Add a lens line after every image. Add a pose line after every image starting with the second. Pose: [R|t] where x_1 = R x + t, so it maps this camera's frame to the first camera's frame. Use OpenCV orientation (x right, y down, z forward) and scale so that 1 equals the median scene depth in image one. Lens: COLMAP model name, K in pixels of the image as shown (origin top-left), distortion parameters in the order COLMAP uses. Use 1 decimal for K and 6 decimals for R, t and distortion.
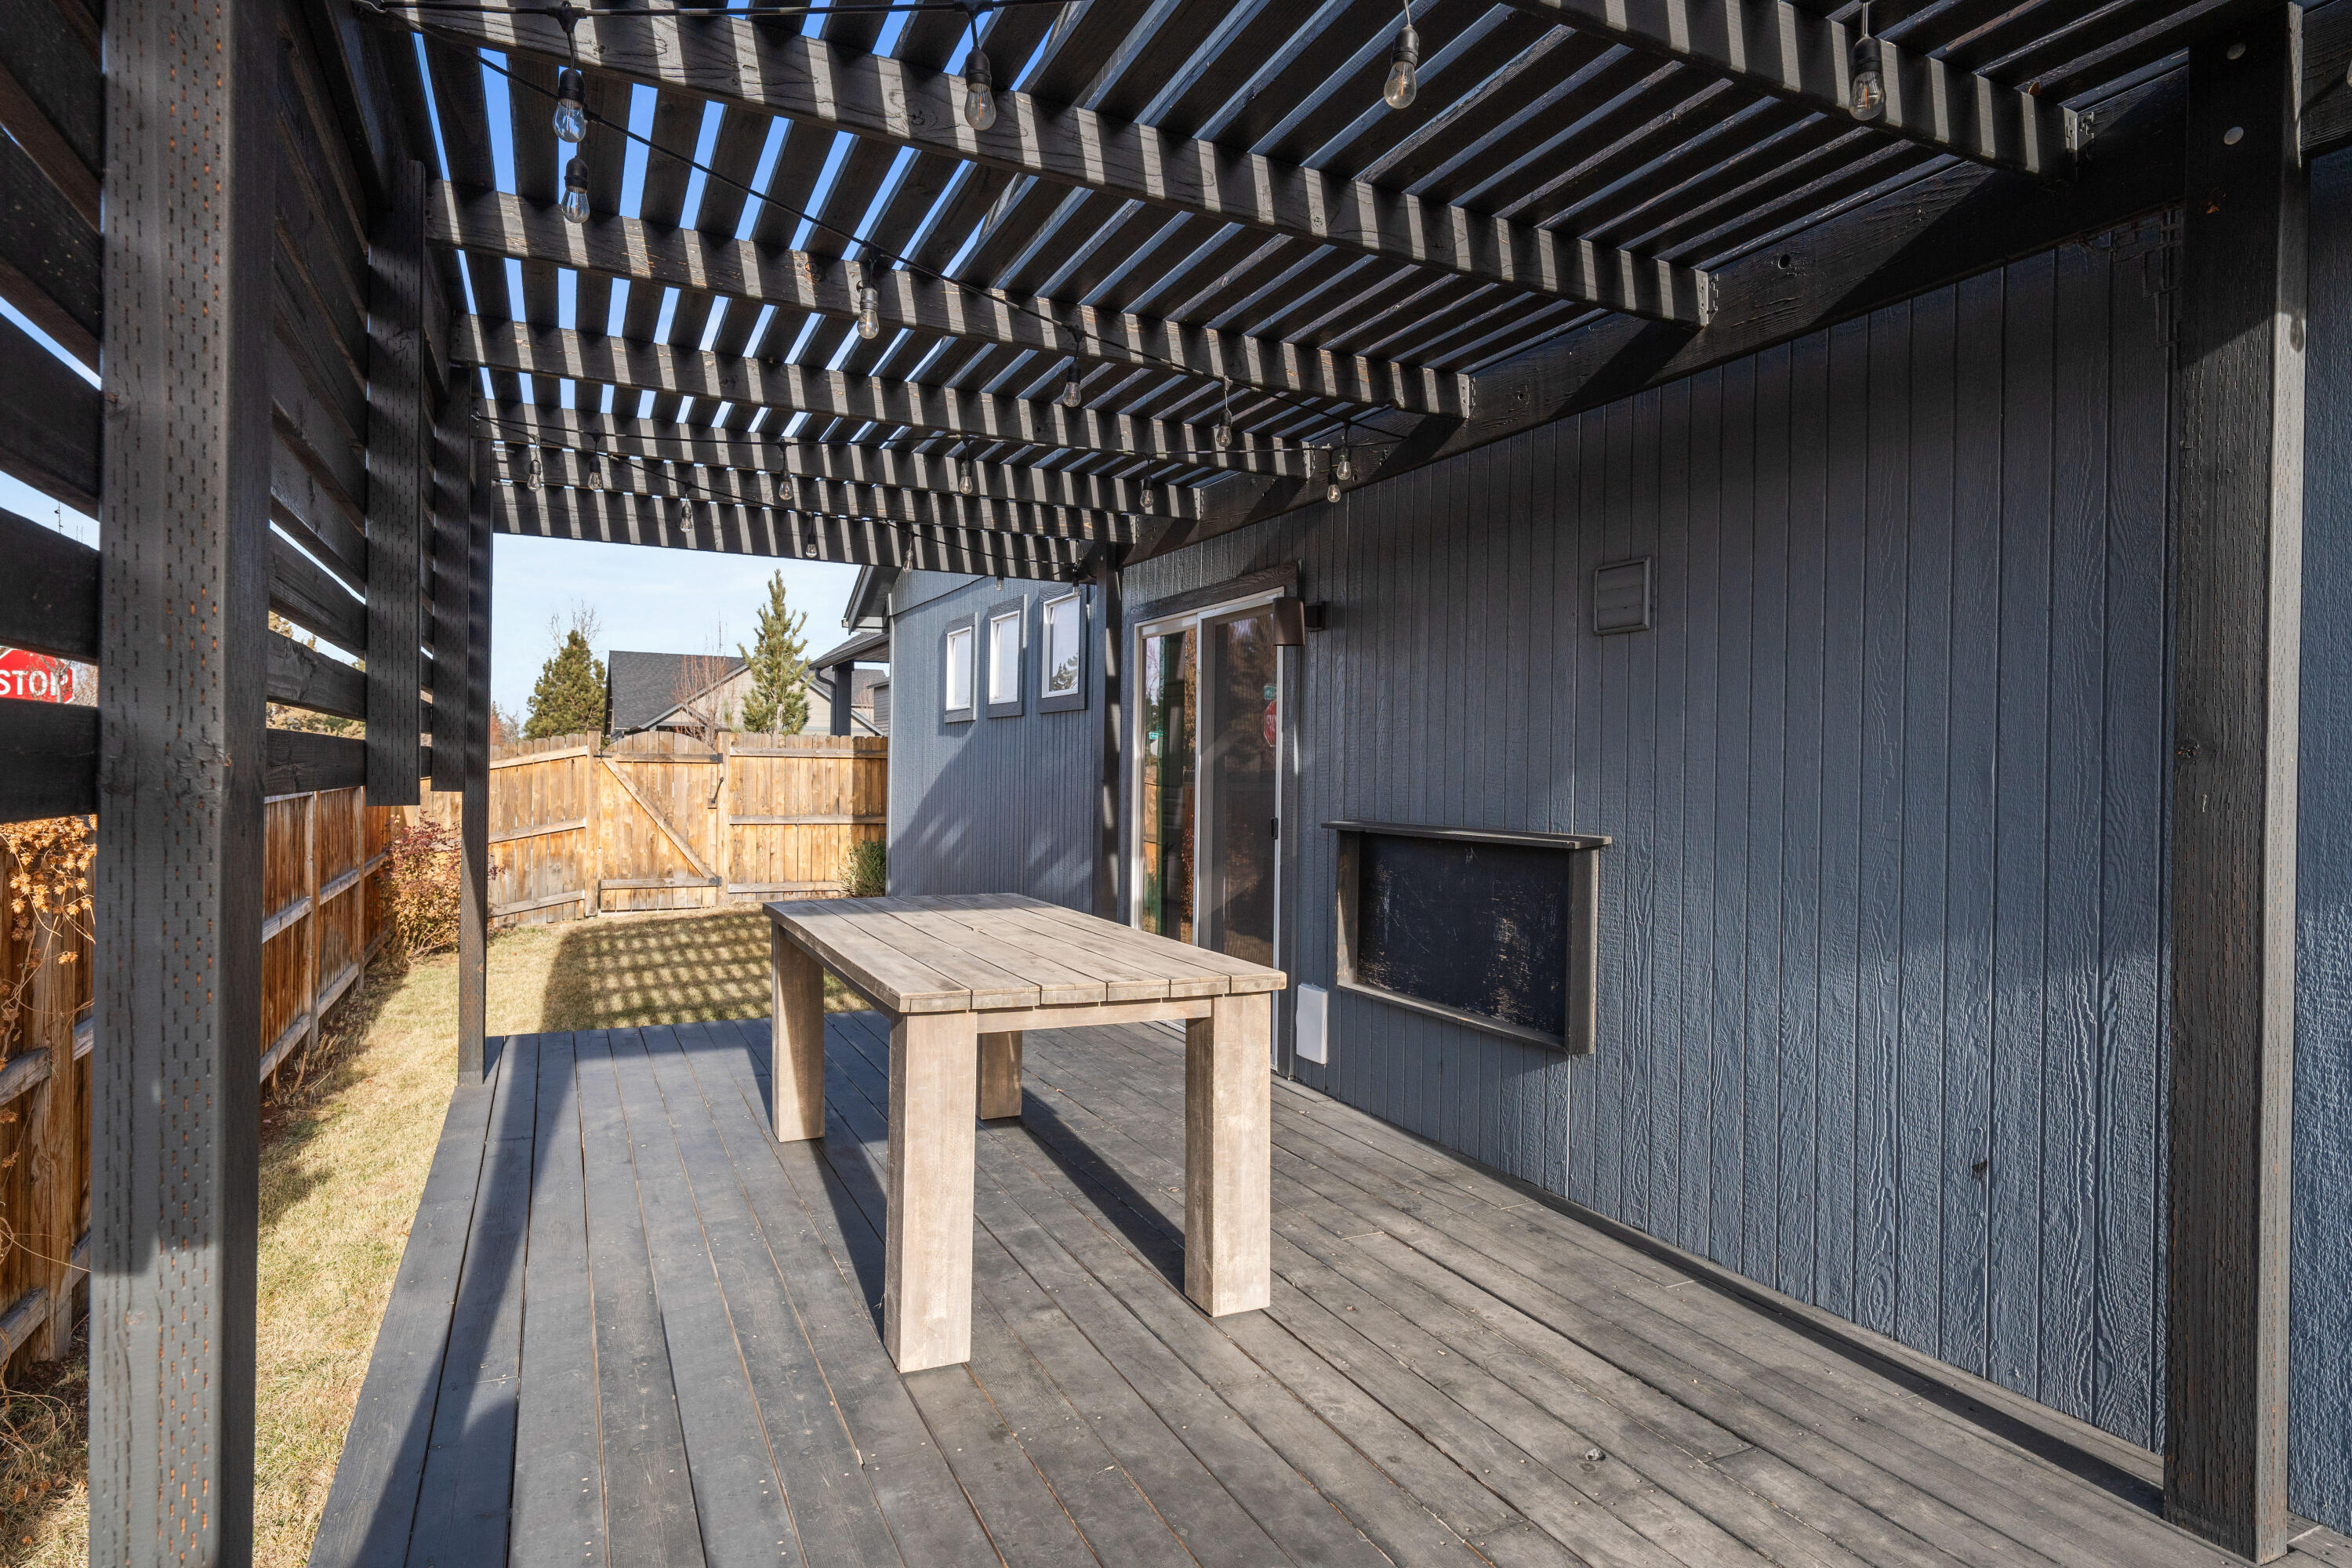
lens RADIAL K [[1251.2, 0, 1175.9], [0, 1251.2, 781.6], [0, 0, 1]] dist [0.007670, 0.000028]
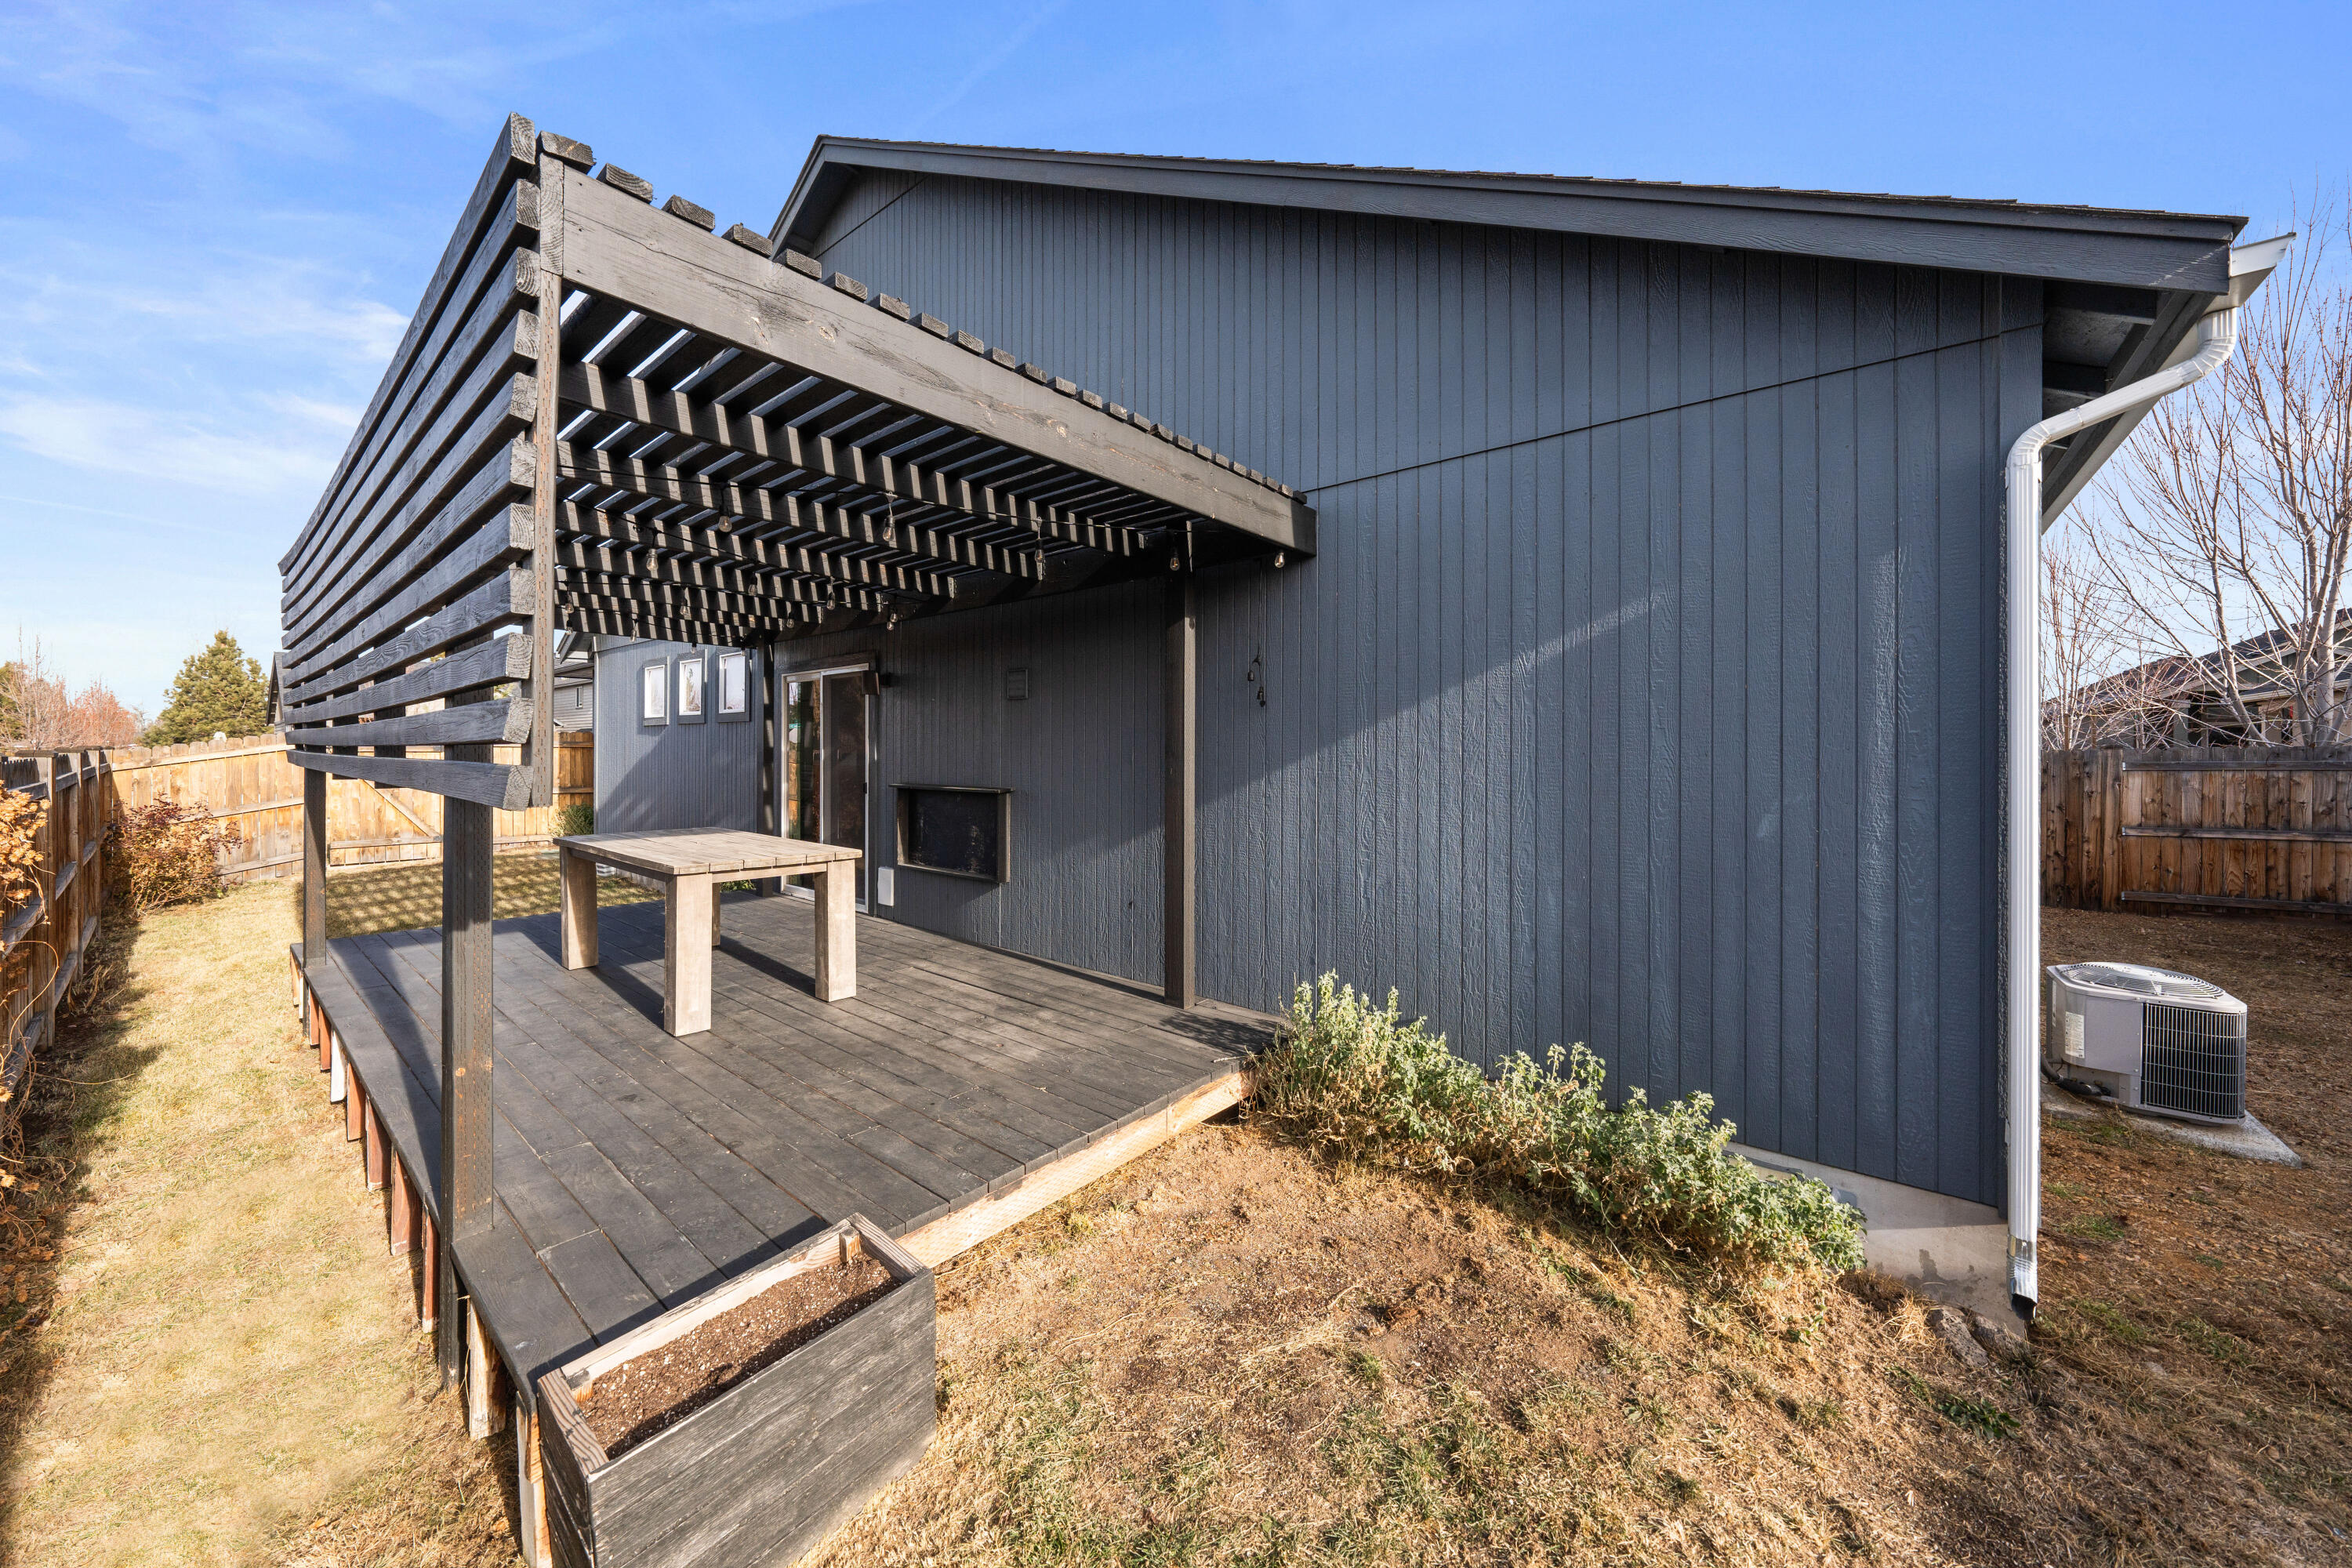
lens RADIAL K [[810.6, 0, 1181.2], [0, 810.6, 756.5], [0, 0, 1]] dist [-0.004812, 0.001335]
pose [[0.908683, -0.012313, 0.417305, 0.001653], [0.011502, 0.999924, 0.004458, -0.012320], [-0.417328, 0.000749, 0.908756, -0.370214]]
